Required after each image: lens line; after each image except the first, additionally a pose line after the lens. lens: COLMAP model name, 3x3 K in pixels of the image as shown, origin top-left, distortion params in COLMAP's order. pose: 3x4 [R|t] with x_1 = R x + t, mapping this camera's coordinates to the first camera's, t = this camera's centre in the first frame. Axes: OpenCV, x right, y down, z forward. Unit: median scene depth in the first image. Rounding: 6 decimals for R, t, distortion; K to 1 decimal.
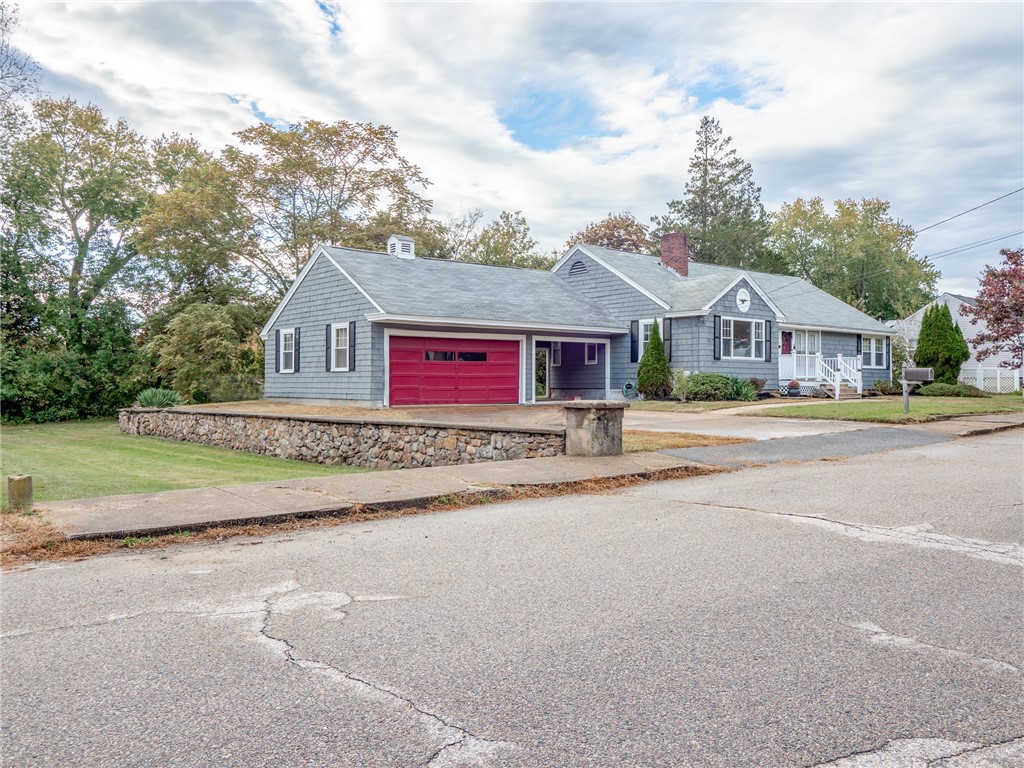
lens RADIAL K [[852.9, 0, 513.3], [0, 852.9, 383.5], [0, 0, 1]] dist [0.011607, 0.001500]
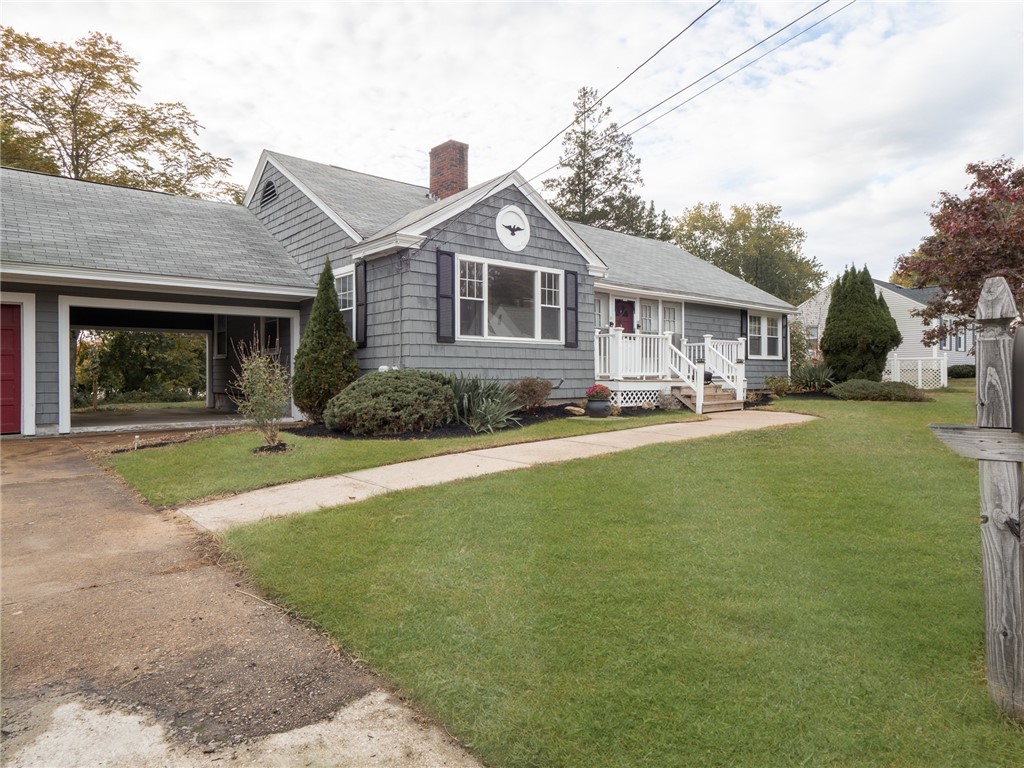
lens RADIAL K [[638.8, 0, 512.2], [0, 638.8, 383.5], [0, 0, 1]] dist [0.009146, 0.006668]
pose [[0.999792, -0.009149, 0.018224, 0.247266], [0.008905, 0.999870, 0.013469, -0.007840], [-0.018345, -0.013304, 0.999743, 0.578690]]
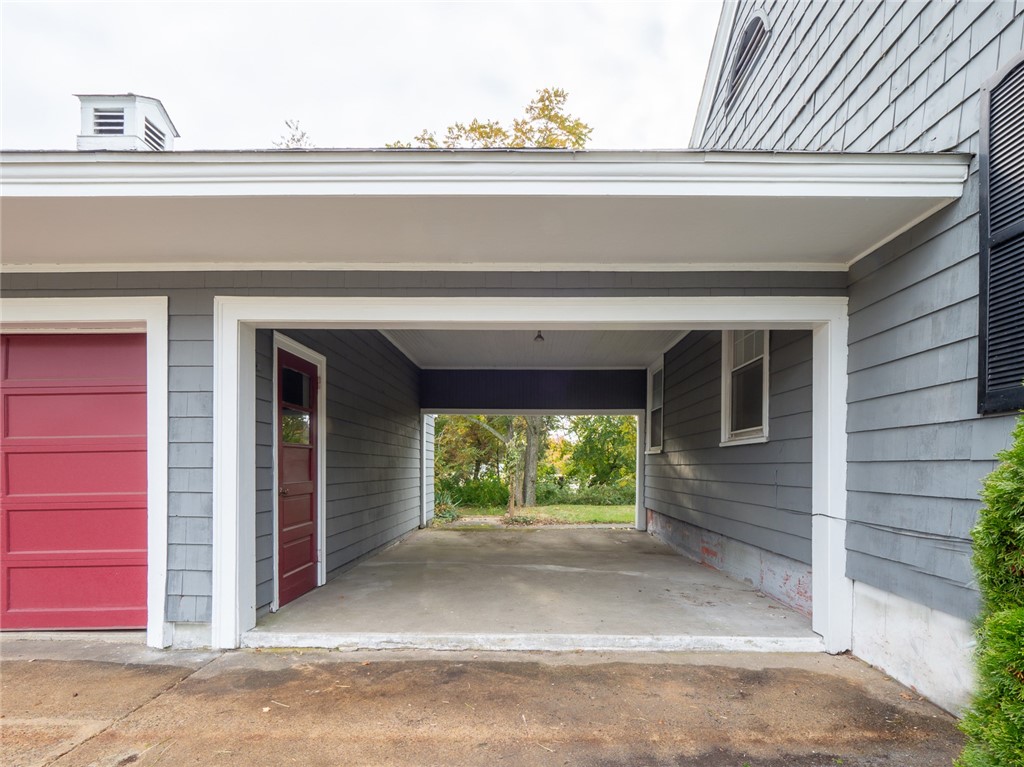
lens RADIAL K [[527.1, 0, 512.8], [0, 527.1, 466.1], [0, 0, 1]] dist [-0.000568, -0.000883]
pose [[0.746026, -0.000117, -0.665917, 0.135101], [-0.002411, 0.999993, -0.002876, -0.016617], [0.665913, 0.003752, 0.746020, 0.878116]]
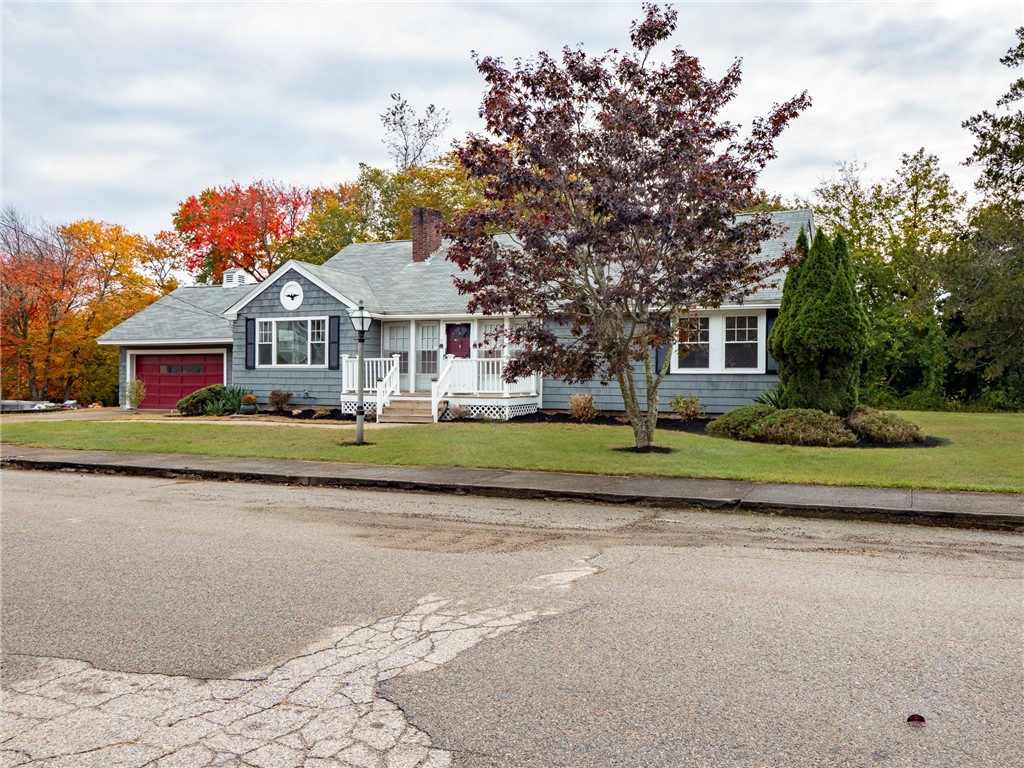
lens RADIAL K [[852.9, 0, 514.5], [0, 852.9, 376.1], [0, 0, 1]] dist [0.011607, 0.001500]
pose [[0.398313, -0.003526, -0.917243, 1.050565], [-0.003712, 0.999978, -0.005456, -0.015435], [0.917242, 0.005578, 0.398291, 0.824029]]
